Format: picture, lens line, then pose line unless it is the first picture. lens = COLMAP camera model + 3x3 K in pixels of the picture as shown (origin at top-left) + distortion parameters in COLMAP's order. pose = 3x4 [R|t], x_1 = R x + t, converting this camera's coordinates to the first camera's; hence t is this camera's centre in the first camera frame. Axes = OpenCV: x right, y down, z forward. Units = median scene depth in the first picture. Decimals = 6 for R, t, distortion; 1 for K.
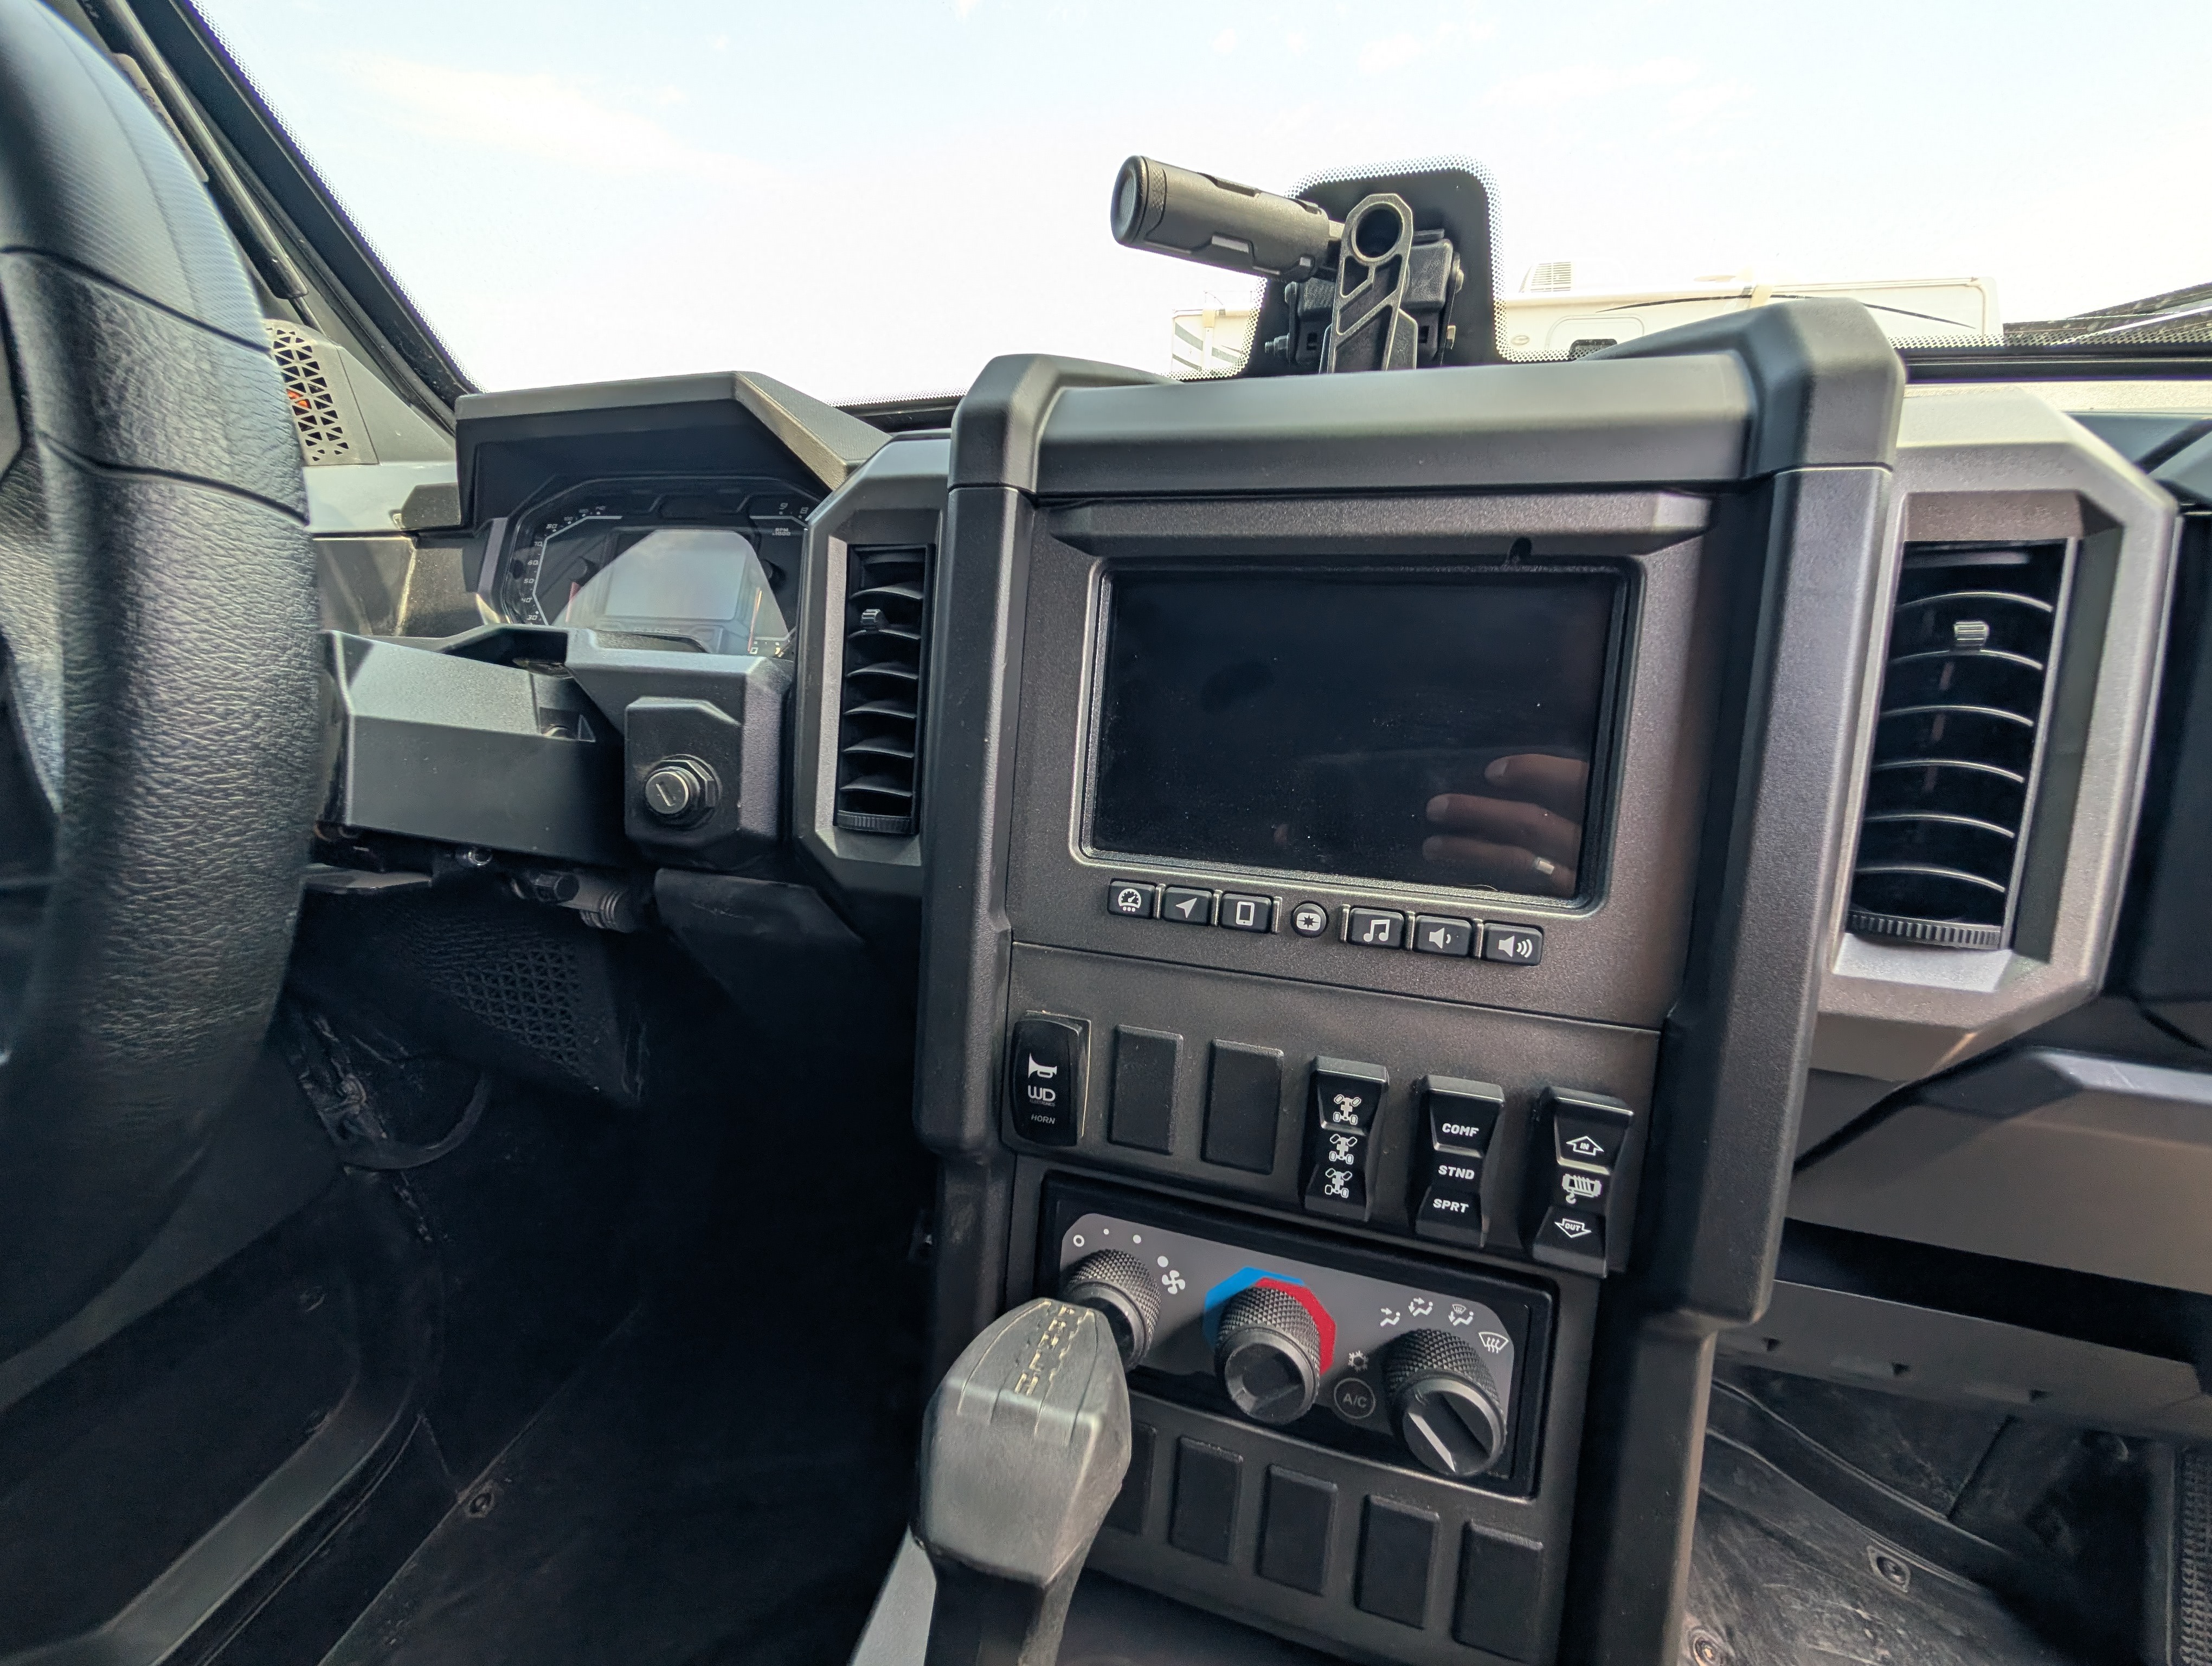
lens RADIAL K [[797.7, 0, 1106.0], [0, 797.7, 833.0], [0, 0, 1]] dist [-0.000282, 0.000049]
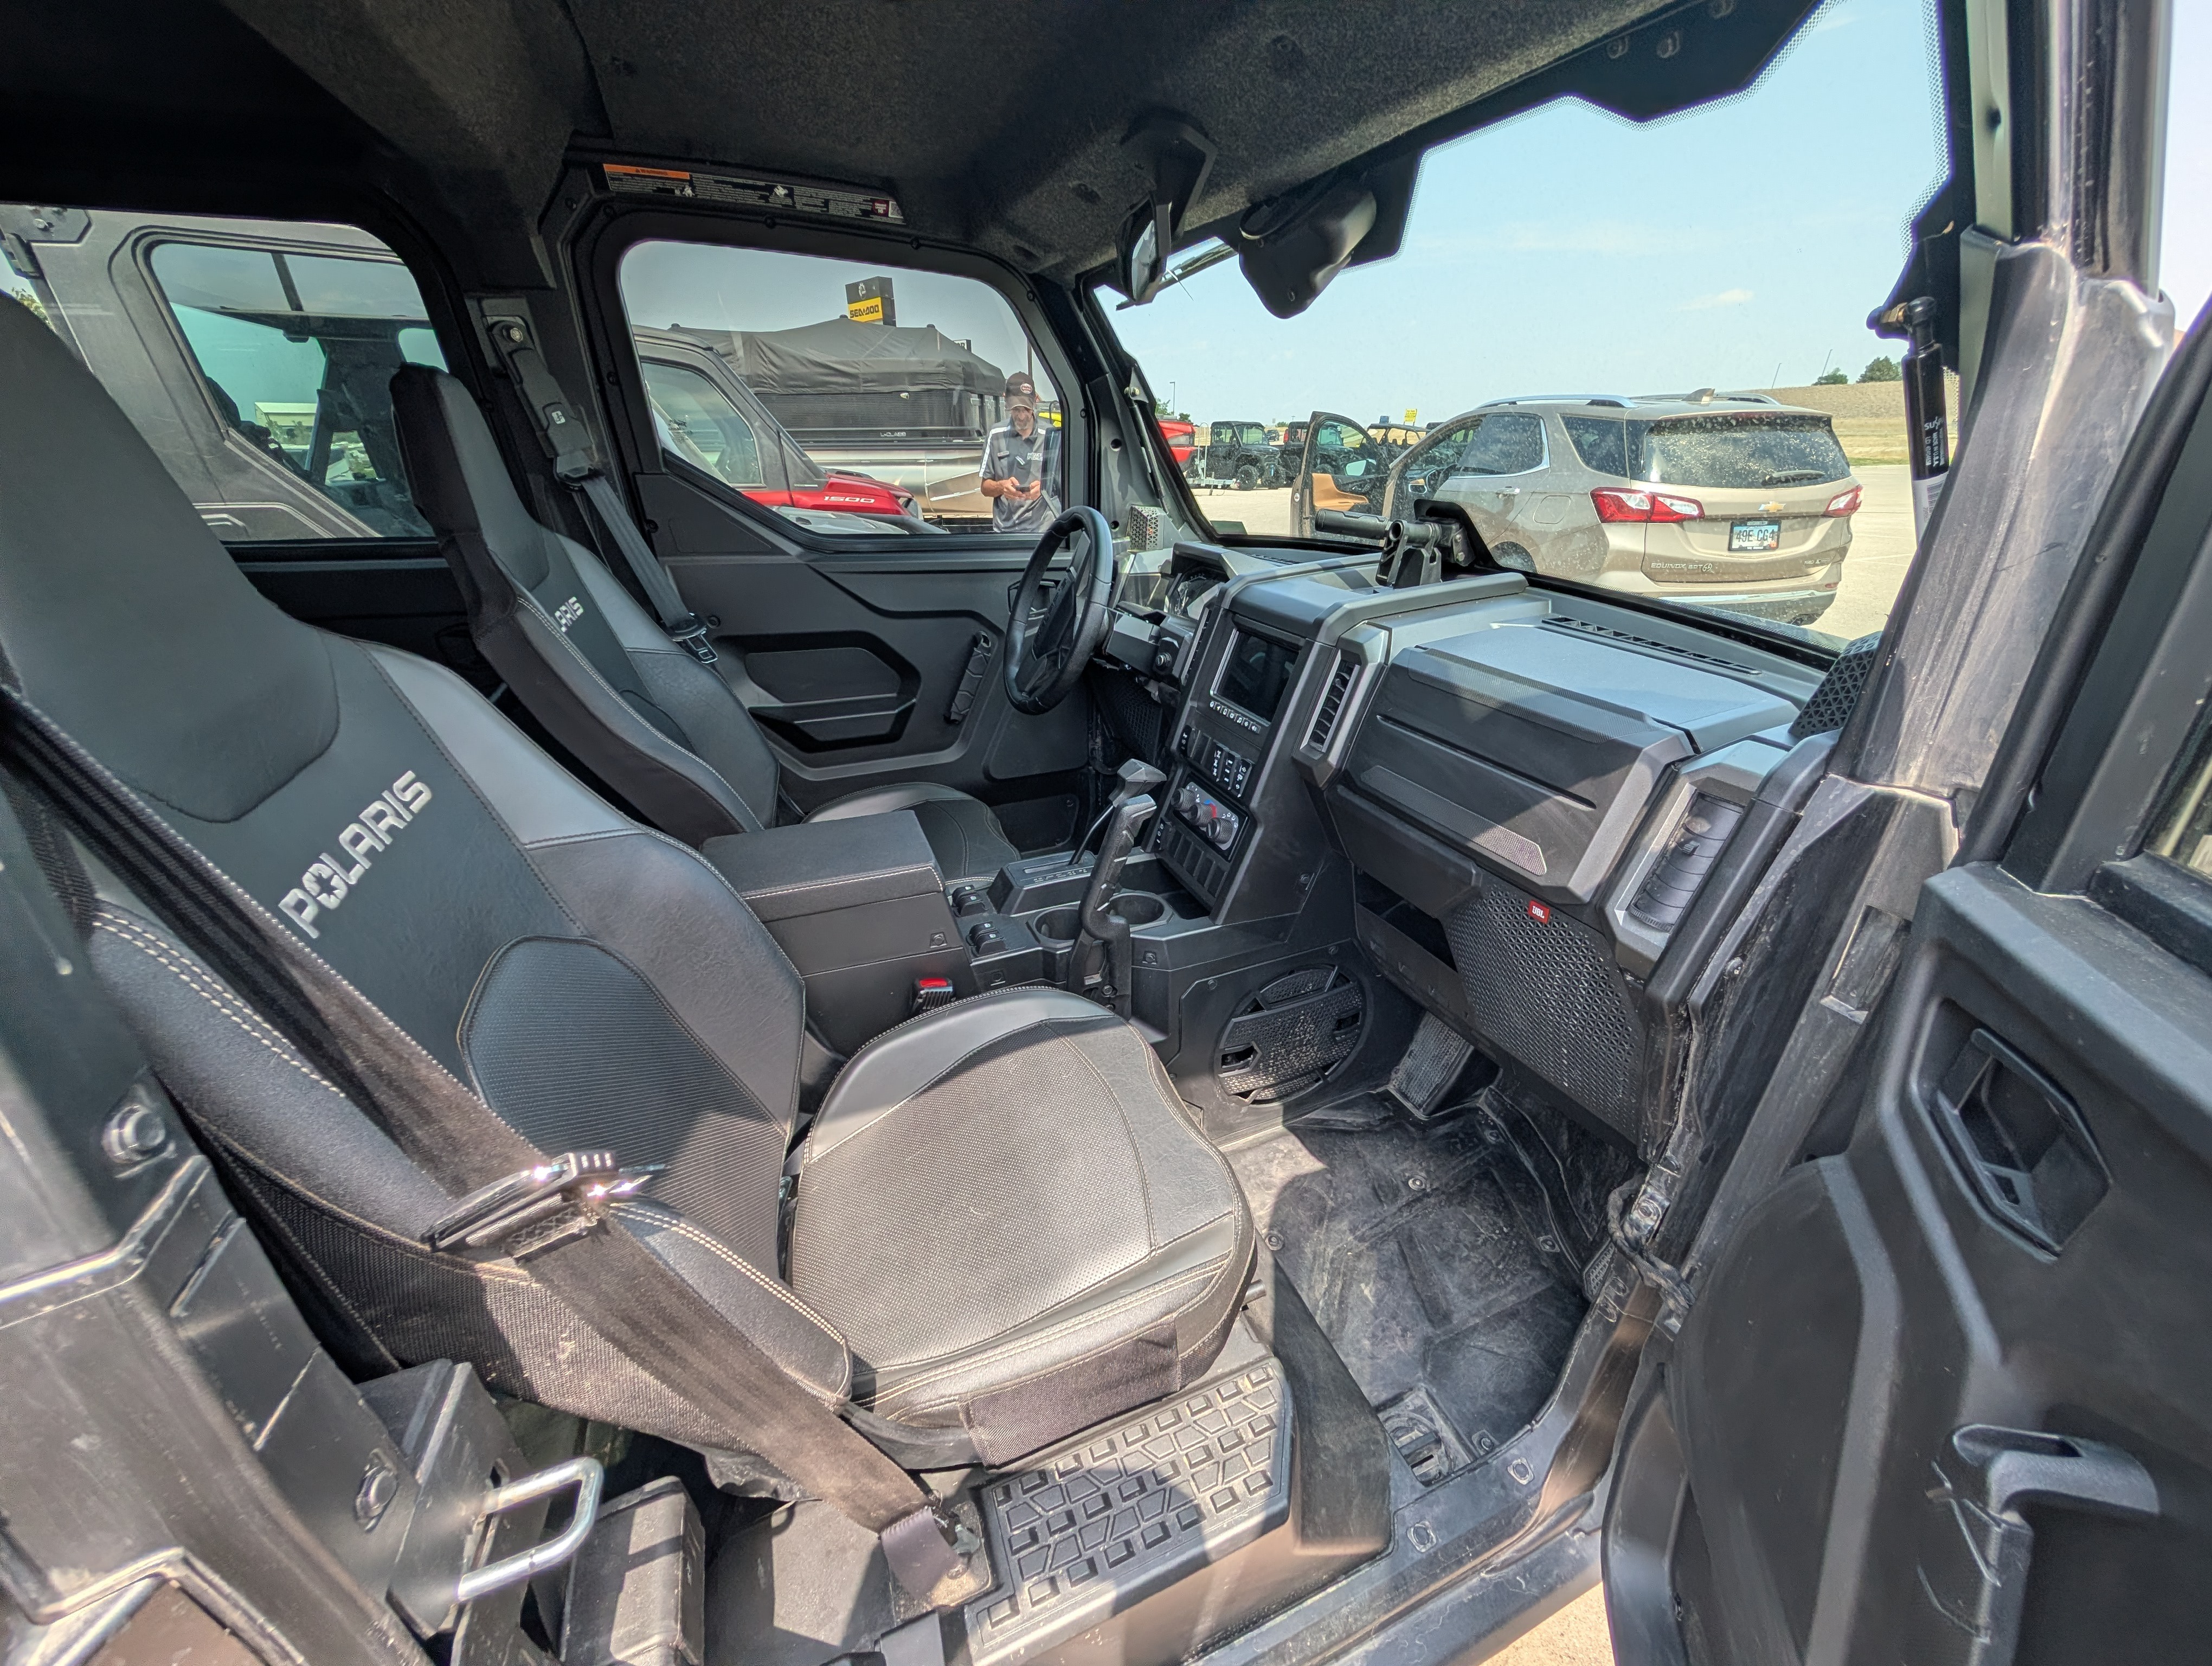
lens RADIAL K [[833.6, 0, 1106.0], [0, 833.6, 833.0], [0, 0, 1]] dist [-0.000711, 0.000008]
pose [[0.620628, 0.354357, -0.699466, 3.070287], [-0.313695, 0.929766, 0.192691, 0.040577], [0.718621, 0.099829, 0.688199, -2.458065]]
